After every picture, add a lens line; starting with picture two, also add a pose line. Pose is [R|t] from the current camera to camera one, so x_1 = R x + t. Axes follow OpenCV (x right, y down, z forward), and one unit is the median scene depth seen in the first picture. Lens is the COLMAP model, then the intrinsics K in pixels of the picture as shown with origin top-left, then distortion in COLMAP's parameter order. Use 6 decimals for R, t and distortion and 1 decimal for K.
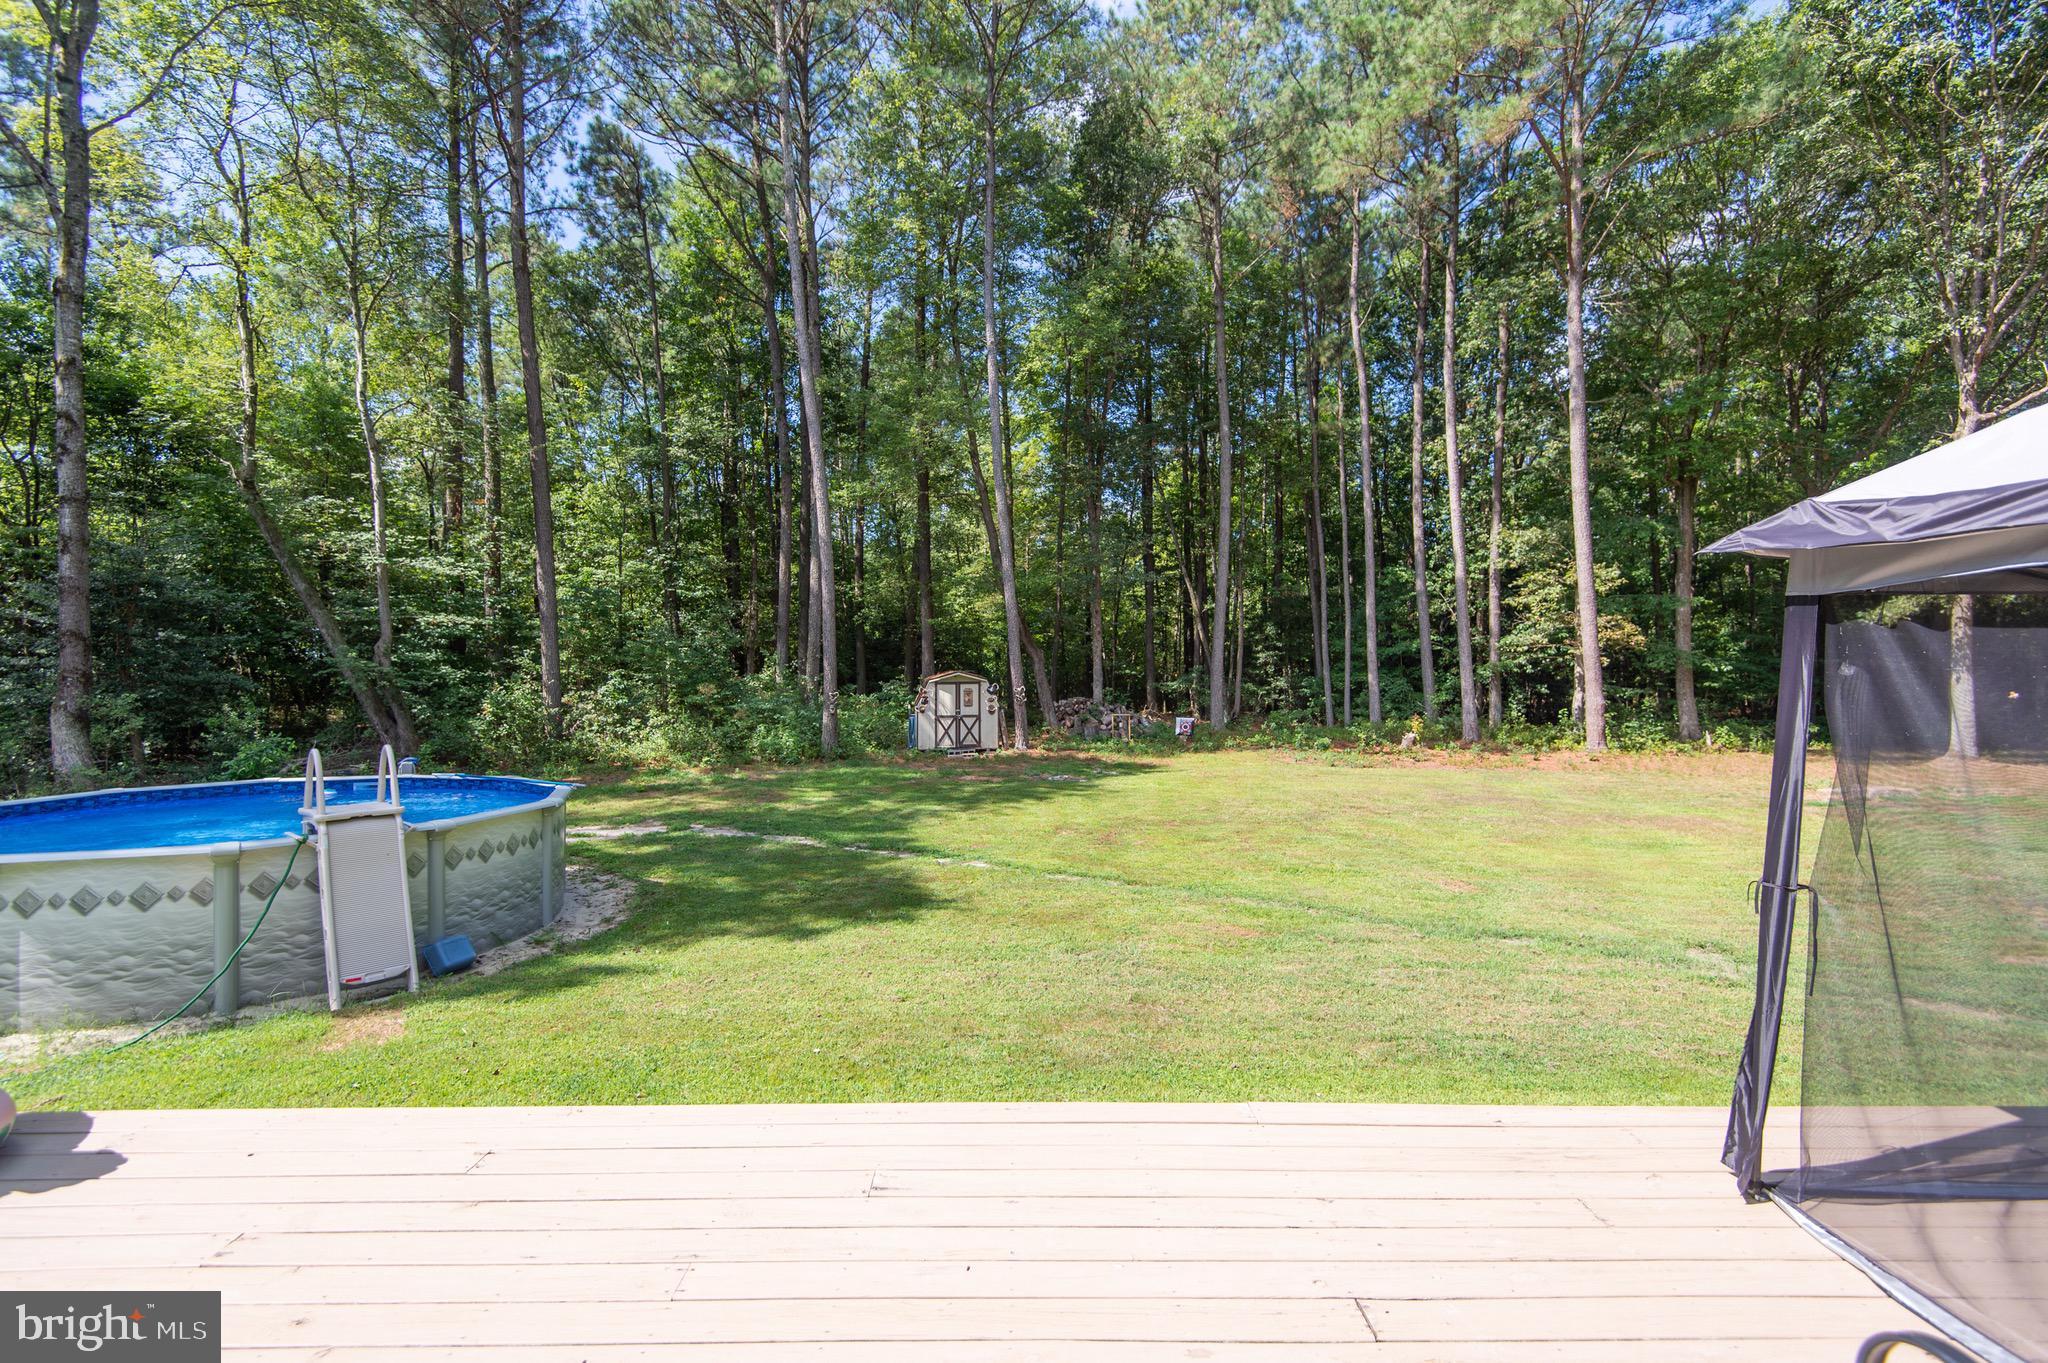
lens RADIAL K [[934.8, 0, 1036.3], [0, 934.8, 680.8], [0, 0, 1]] dist [0.016969, -0.006048]
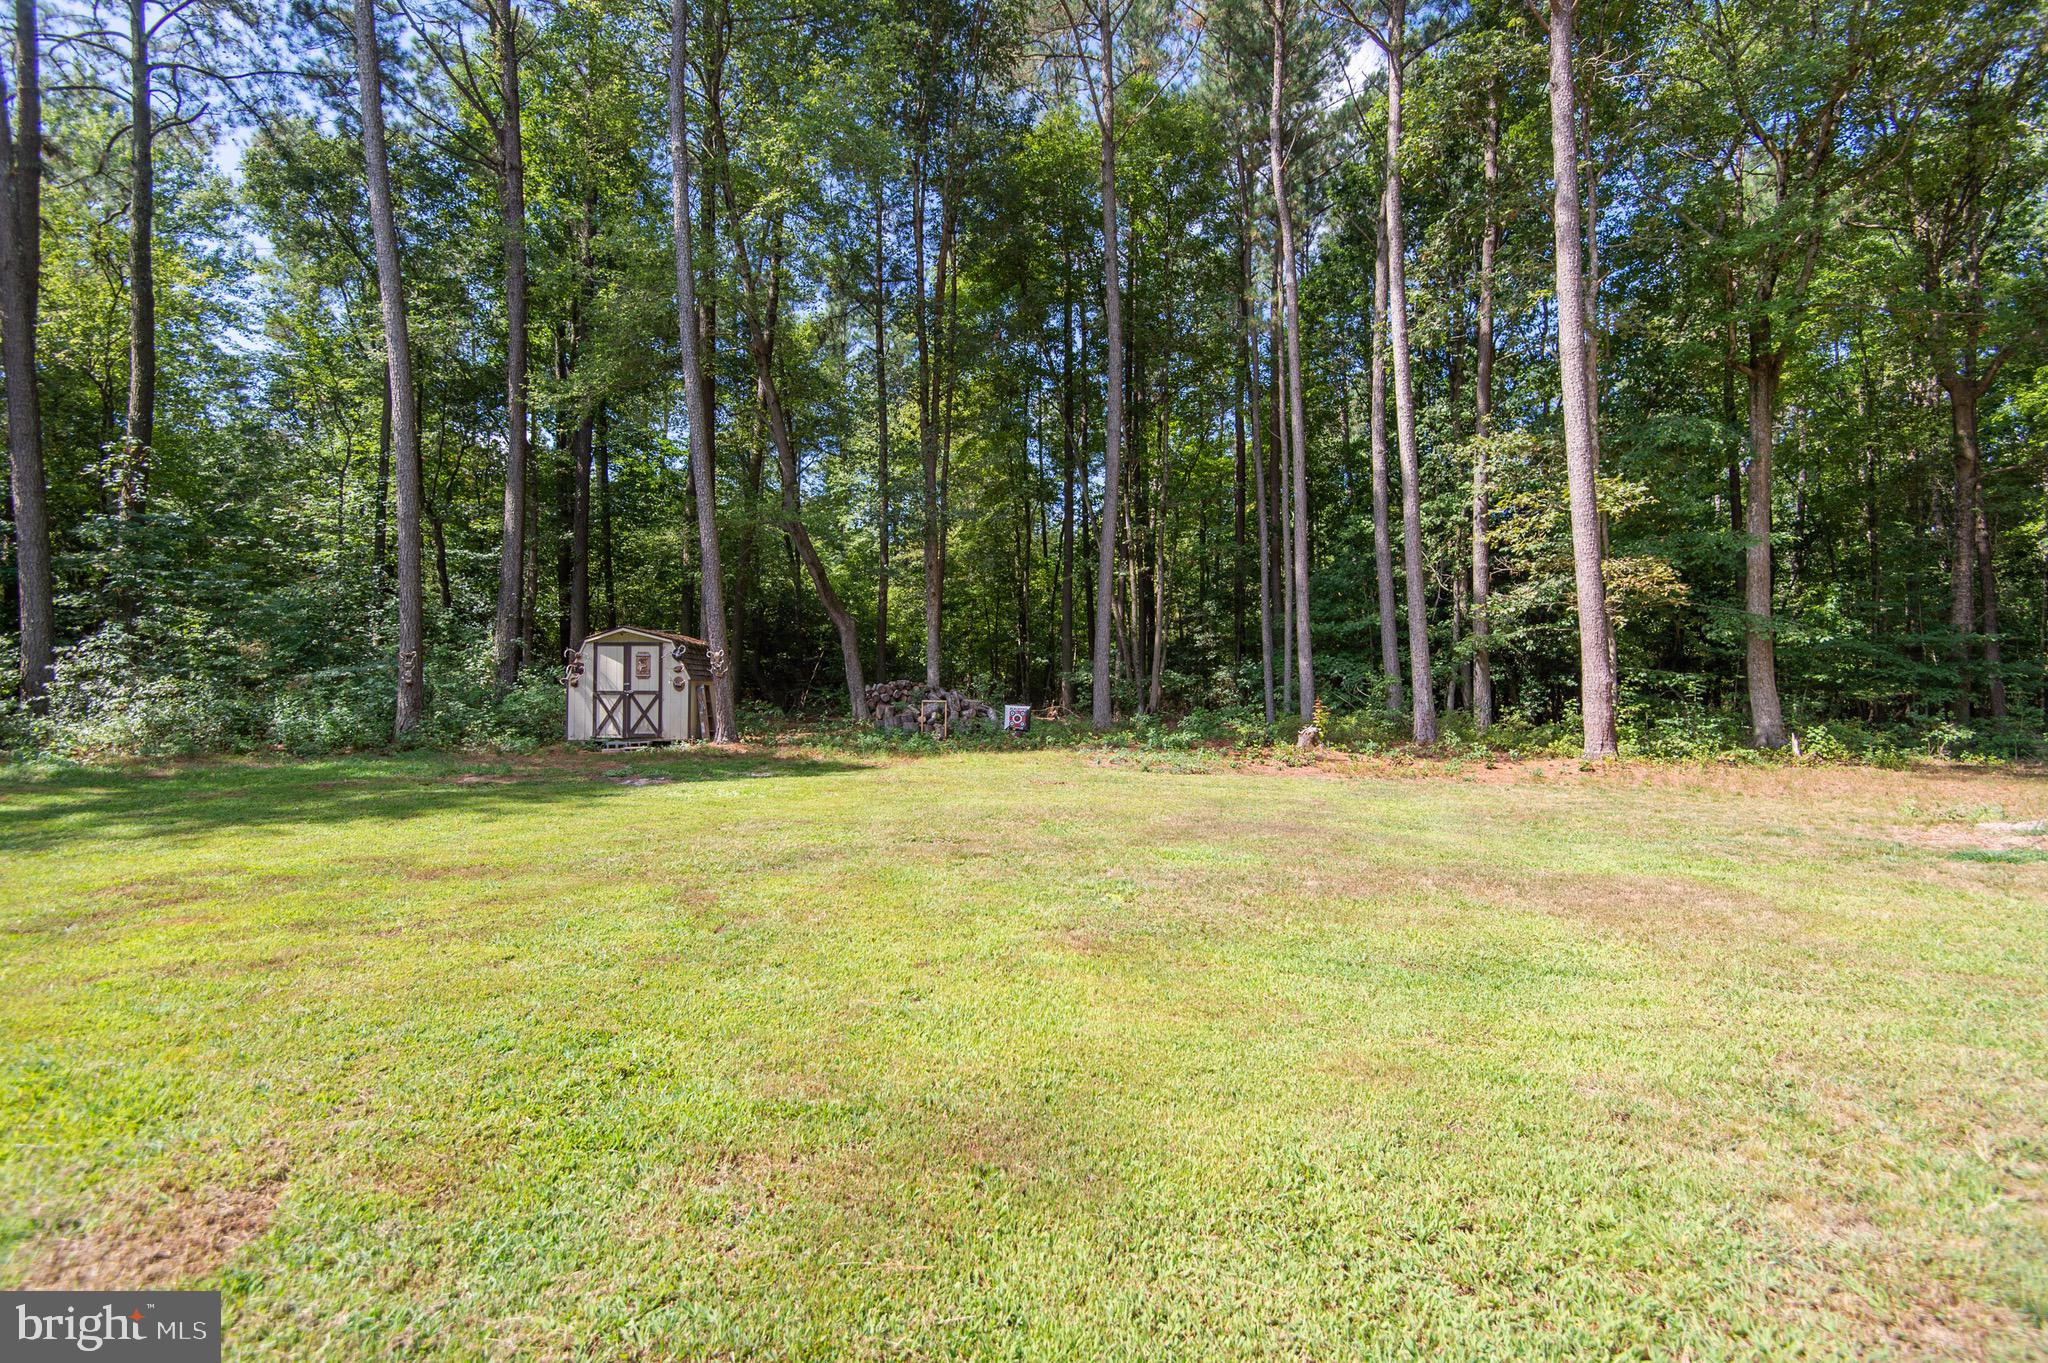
lens RADIAL K [[934.8, 0, 1022.0], [0, 934.8, 695.0], [0, 0, 1]] dist [0.016969, -0.006048]
pose [[0.995879, 0.008436, -0.090296, 0.256260], [-0.008660, 0.999960, -0.002087, 0.036689], [0.090275, 0.002860, 0.995913, 0.318112]]
